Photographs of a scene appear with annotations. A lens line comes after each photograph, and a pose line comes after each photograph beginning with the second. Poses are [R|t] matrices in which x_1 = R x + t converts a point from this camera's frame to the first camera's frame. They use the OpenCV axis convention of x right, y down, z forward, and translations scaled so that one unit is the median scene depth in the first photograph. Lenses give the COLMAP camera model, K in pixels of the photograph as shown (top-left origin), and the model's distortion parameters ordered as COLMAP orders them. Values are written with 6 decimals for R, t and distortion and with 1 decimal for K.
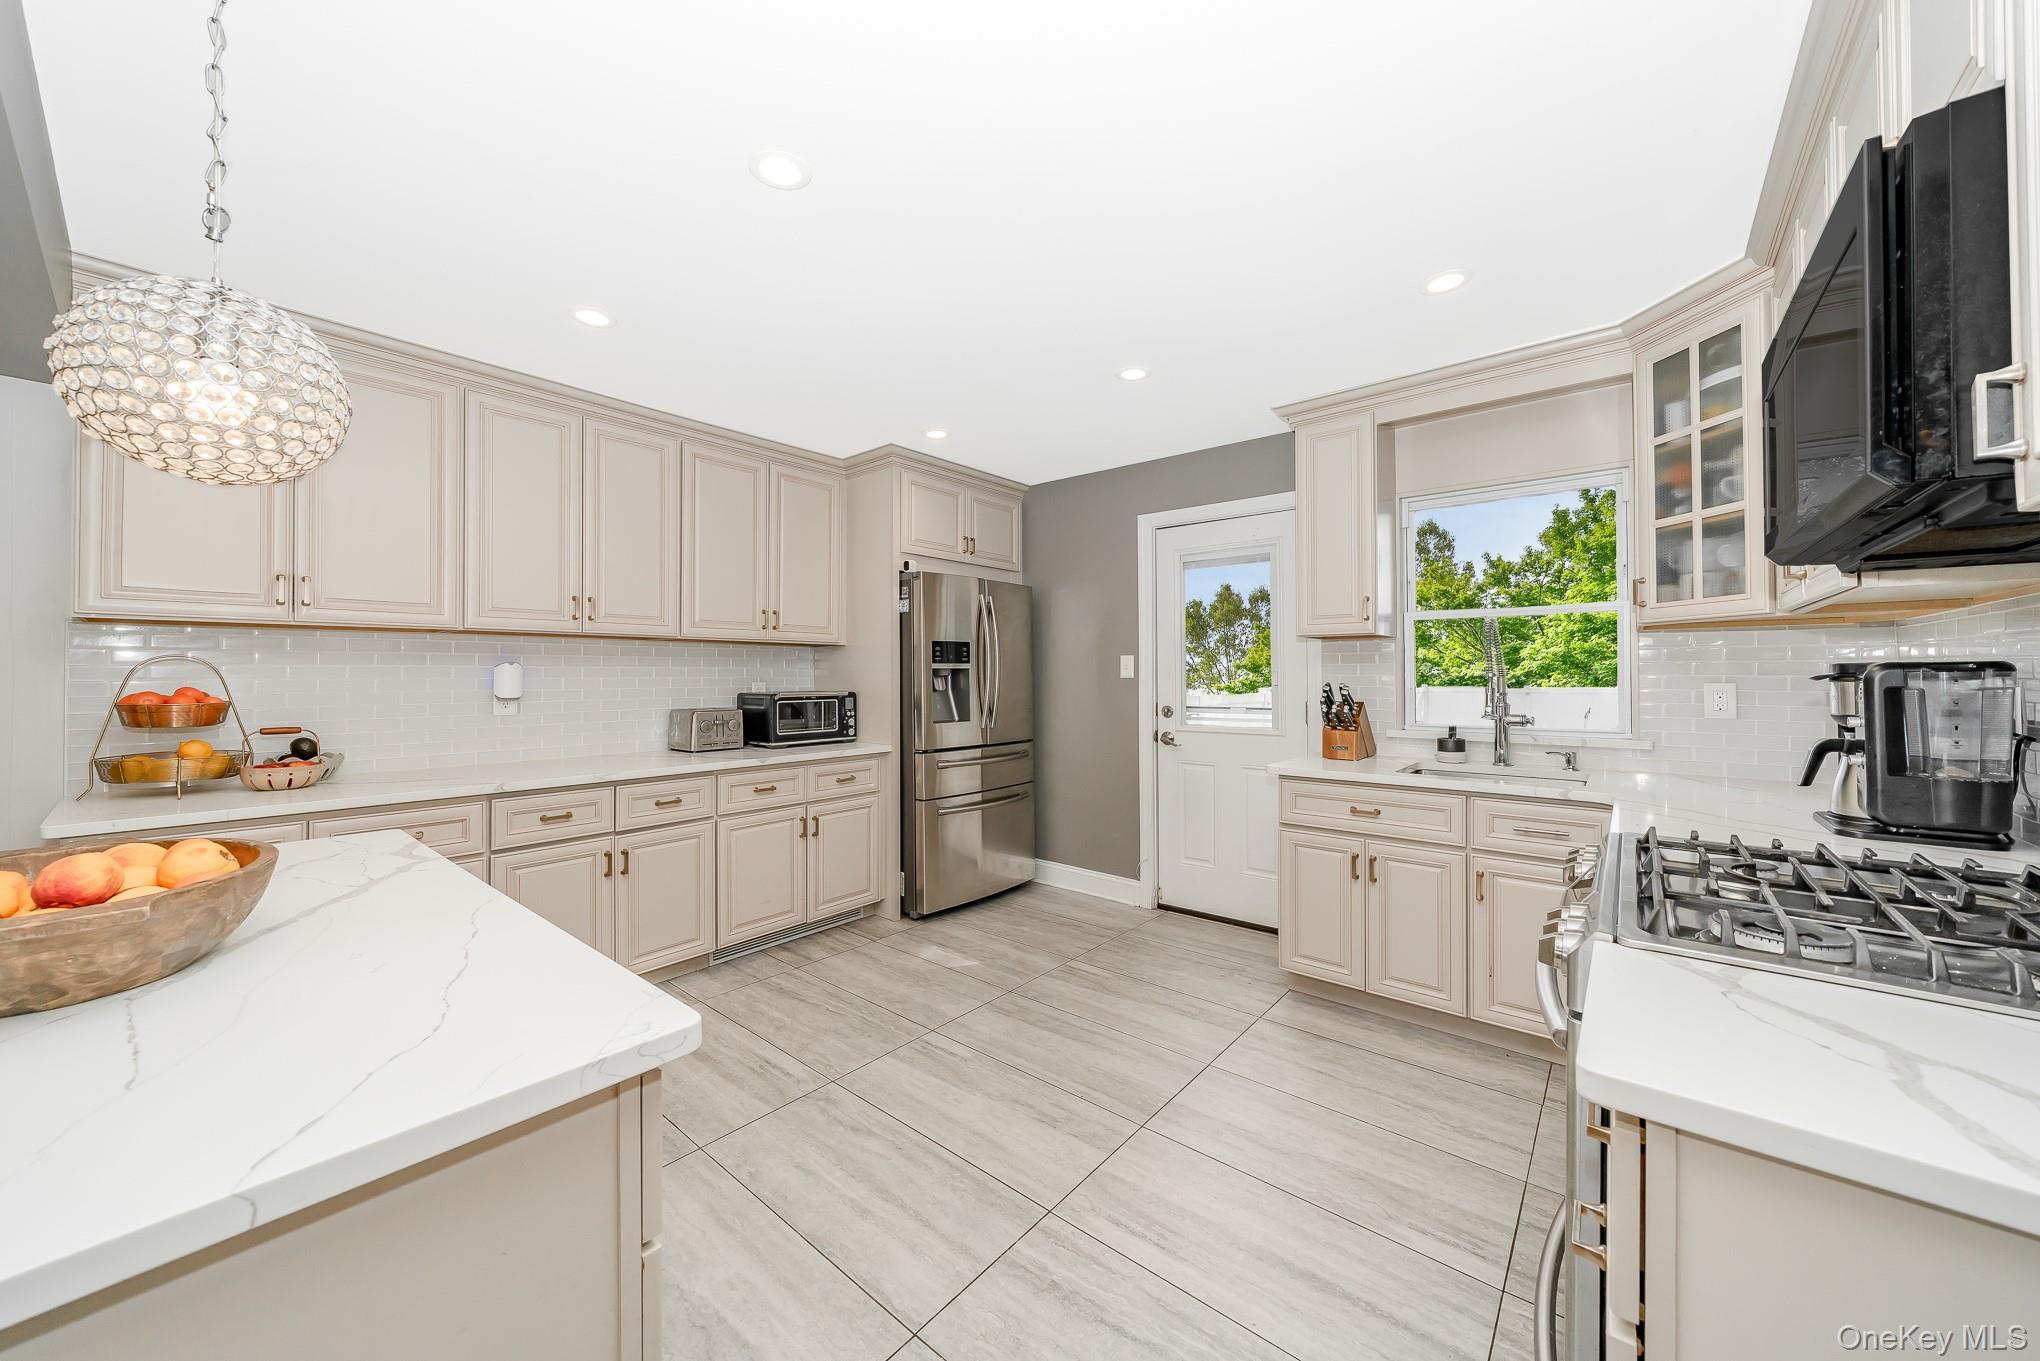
lens RADIAL K [[758.5, 0, 1014.0], [0, 758.5, 673.4], [0, 0, 1]] dist [0.001037, -0.000049]
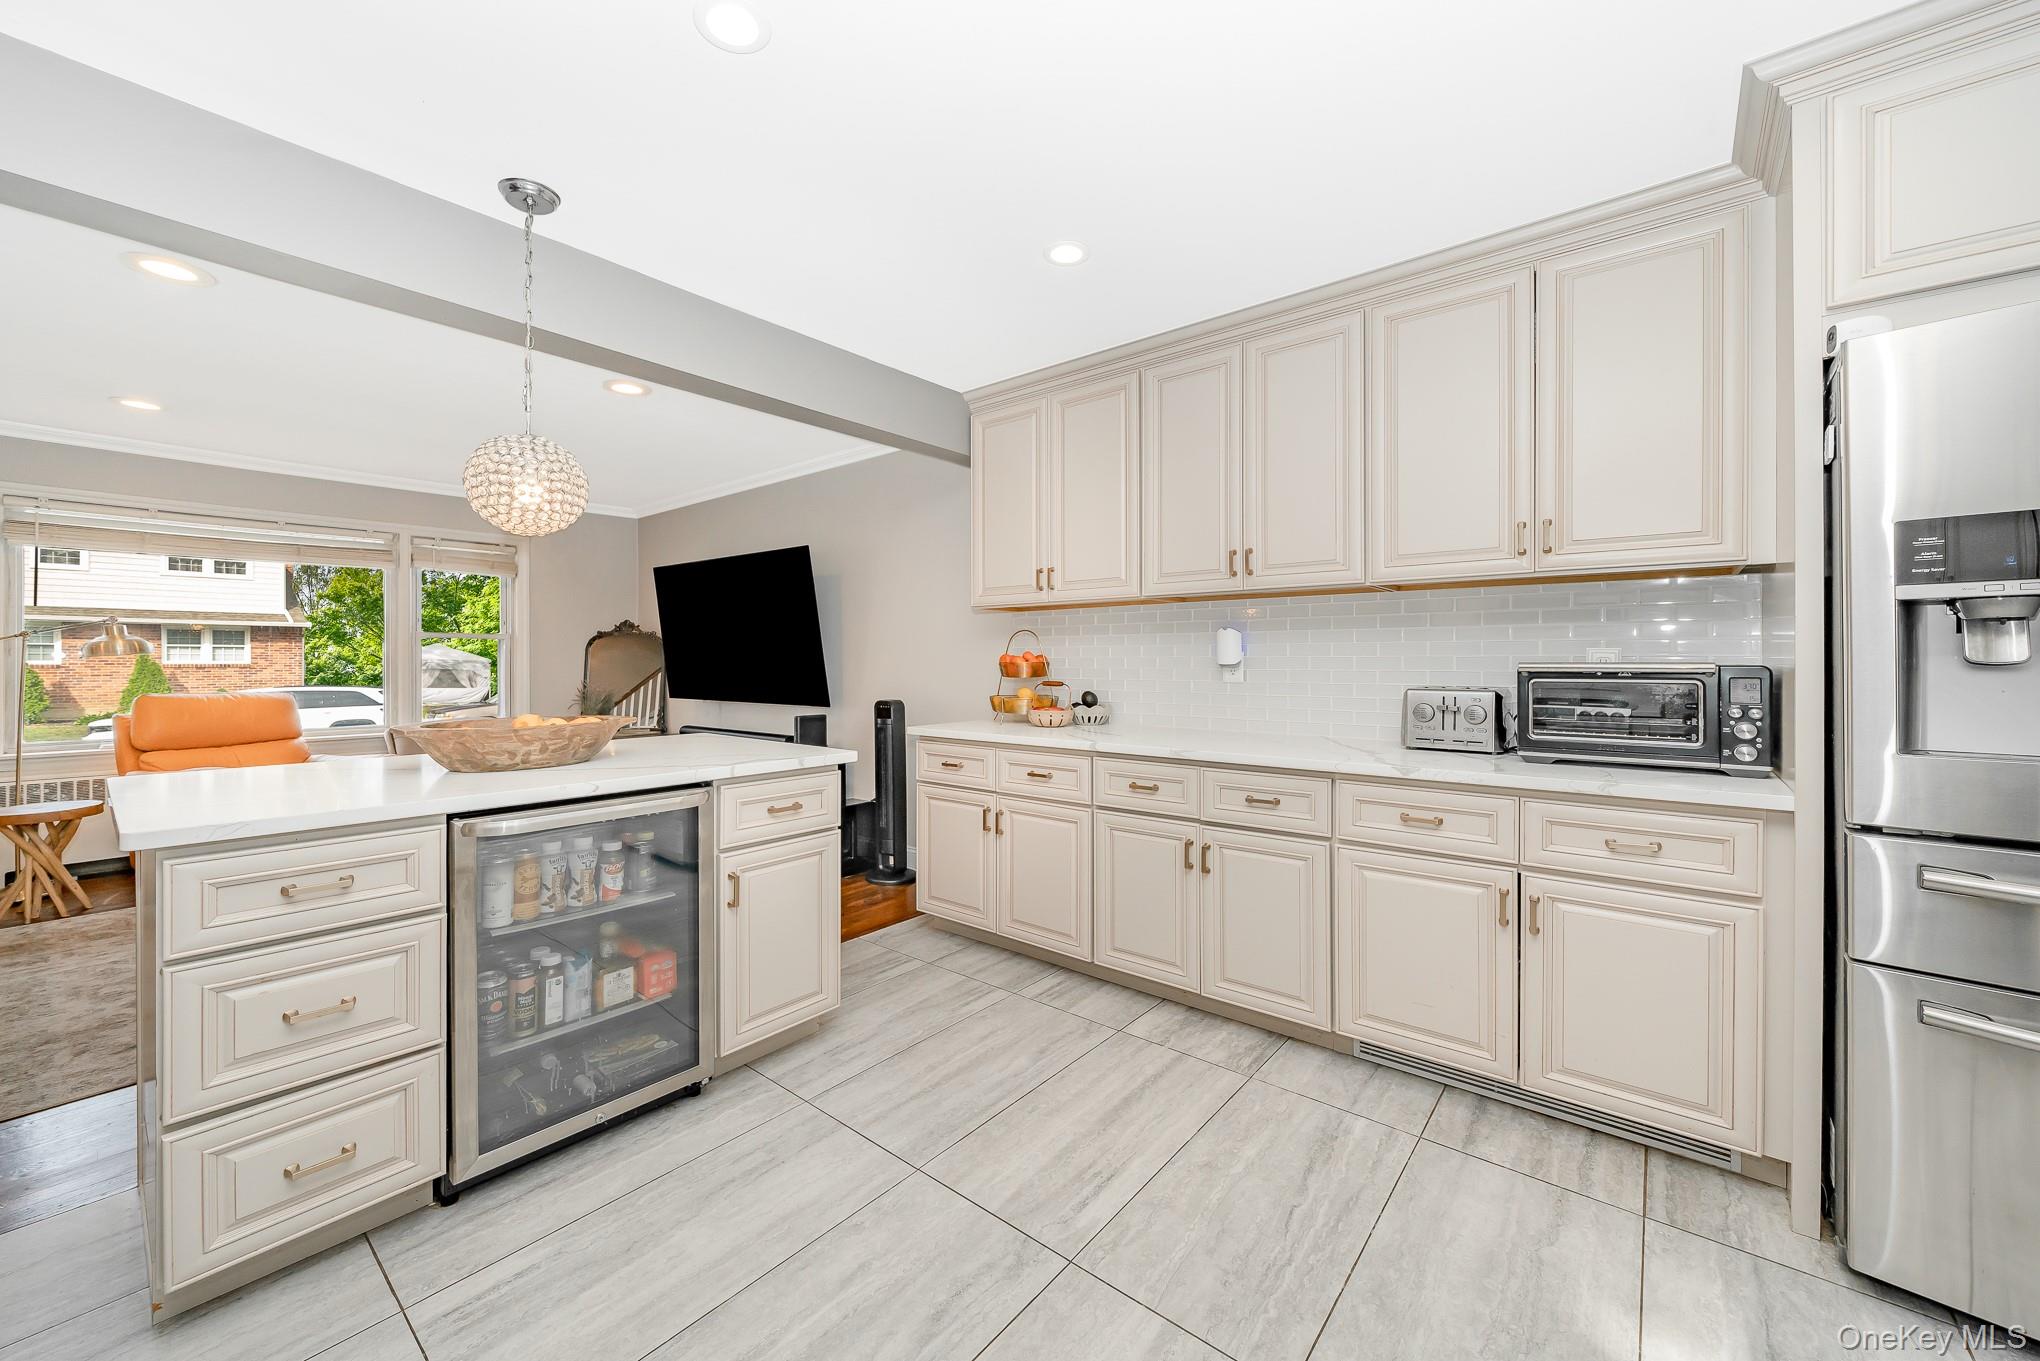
lens RADIAL K [[758.5, 0, 1014.9], [0, 758.5, 664.5], [0, 0, 1]] dist [0.001037, -0.000049]
pose [[0.016220, 0.006187, -0.999849, 0.293900], [0.000324, 0.999981, 0.006193, 0.026033], [0.999868, -0.000425, 0.016218, 0.707689]]
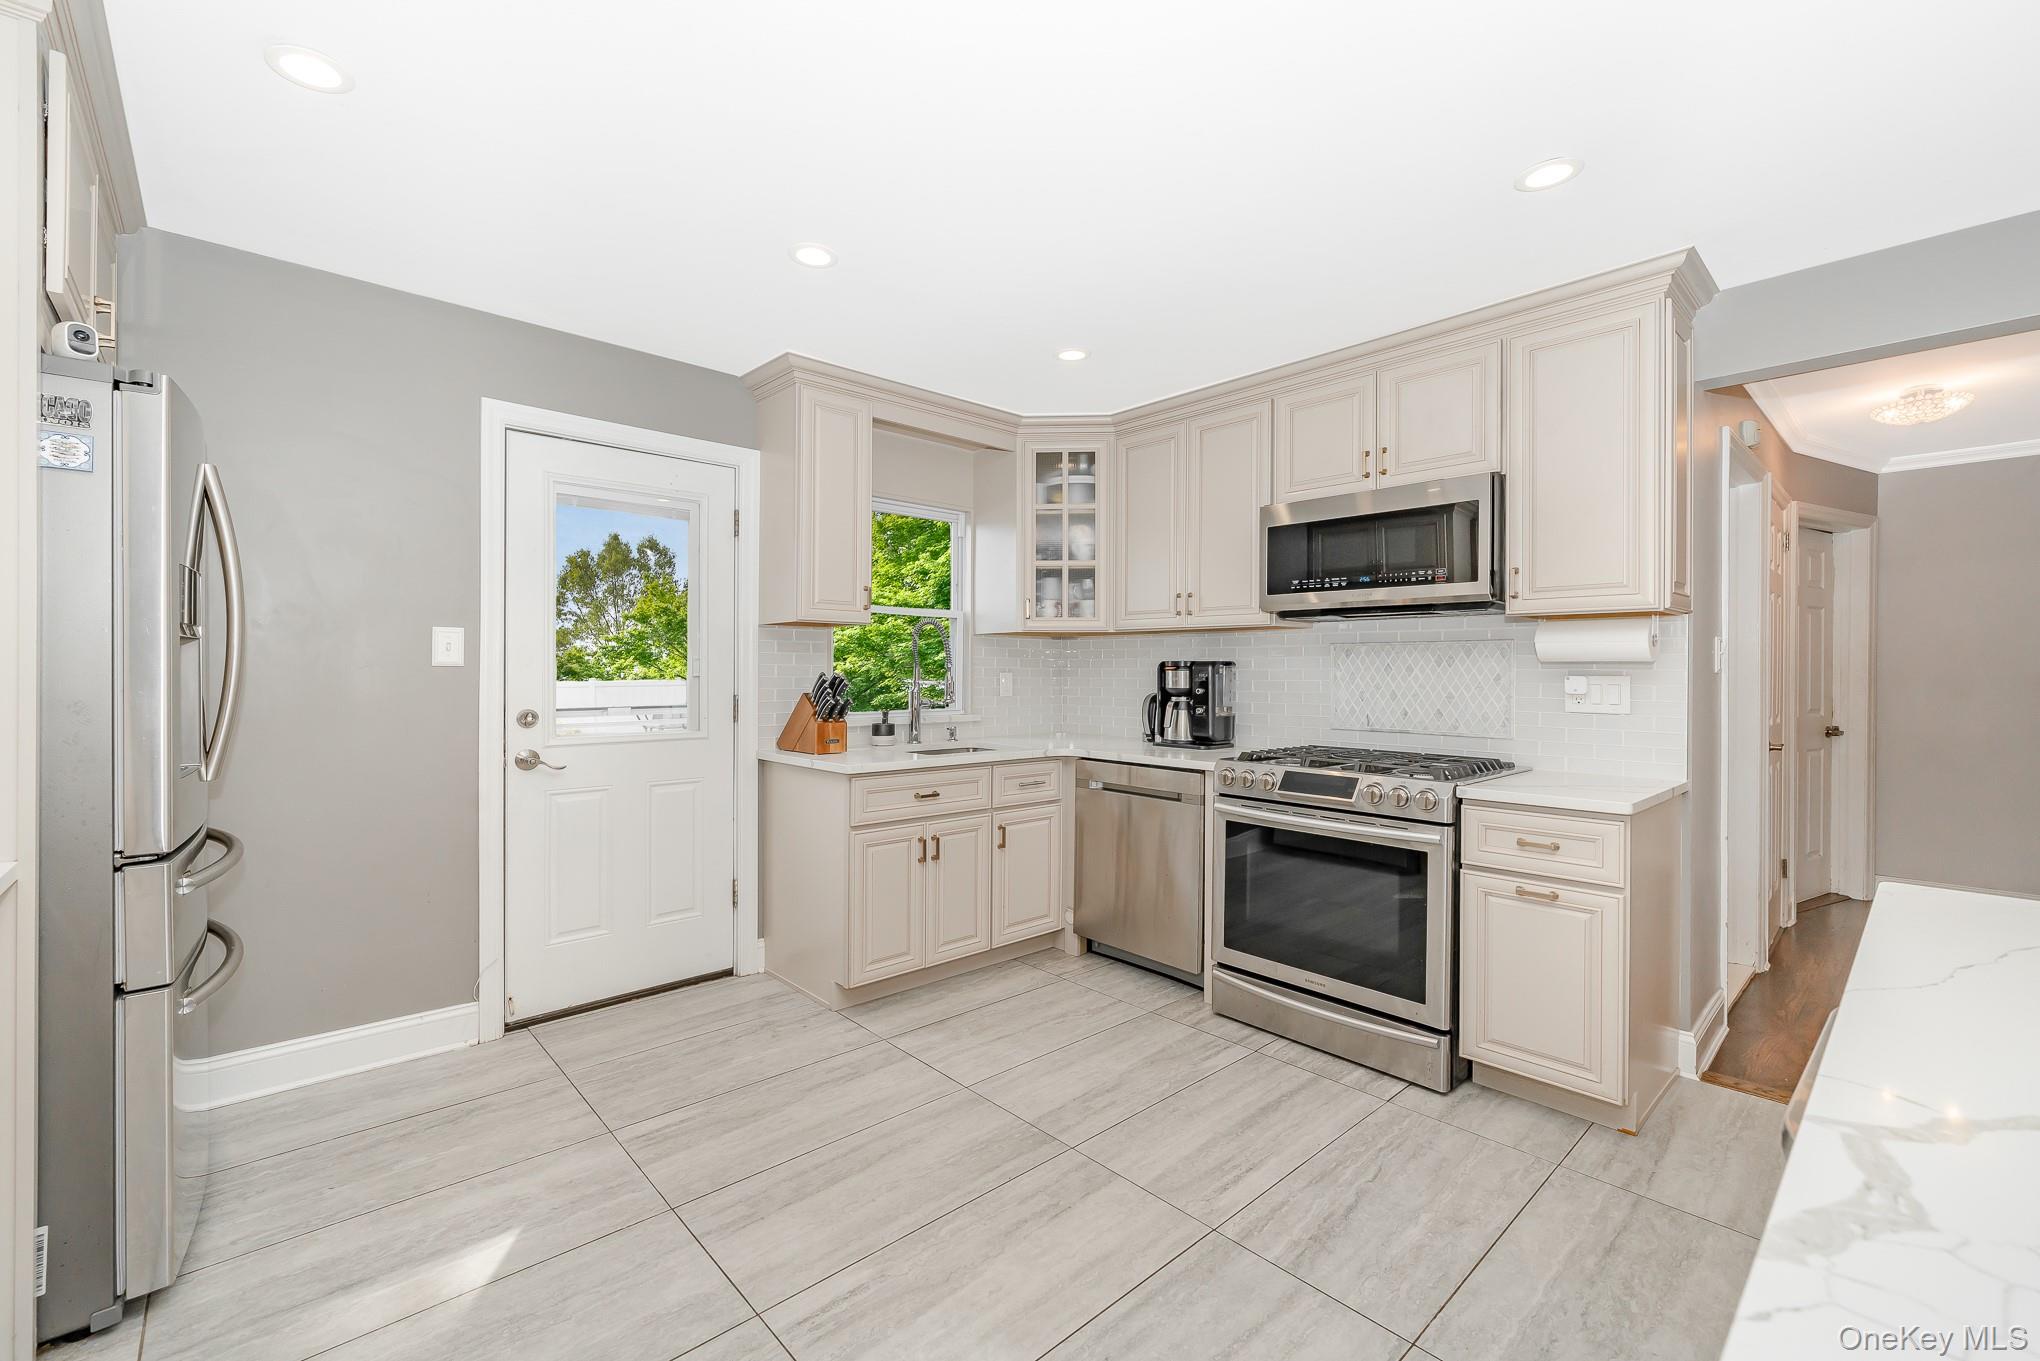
lens RADIAL K [[843.1, 0, 1013.1], [0, 843.1, 670.7], [0, 0, 1]] dist [0.000914, 0.000013]
pose [[0.119280, 0.004230, 0.992852, -0.580175], [-0.008260, 0.999961, -0.003268, 0.011637], [-0.992826, -0.007811, 0.119311, 0.638917]]
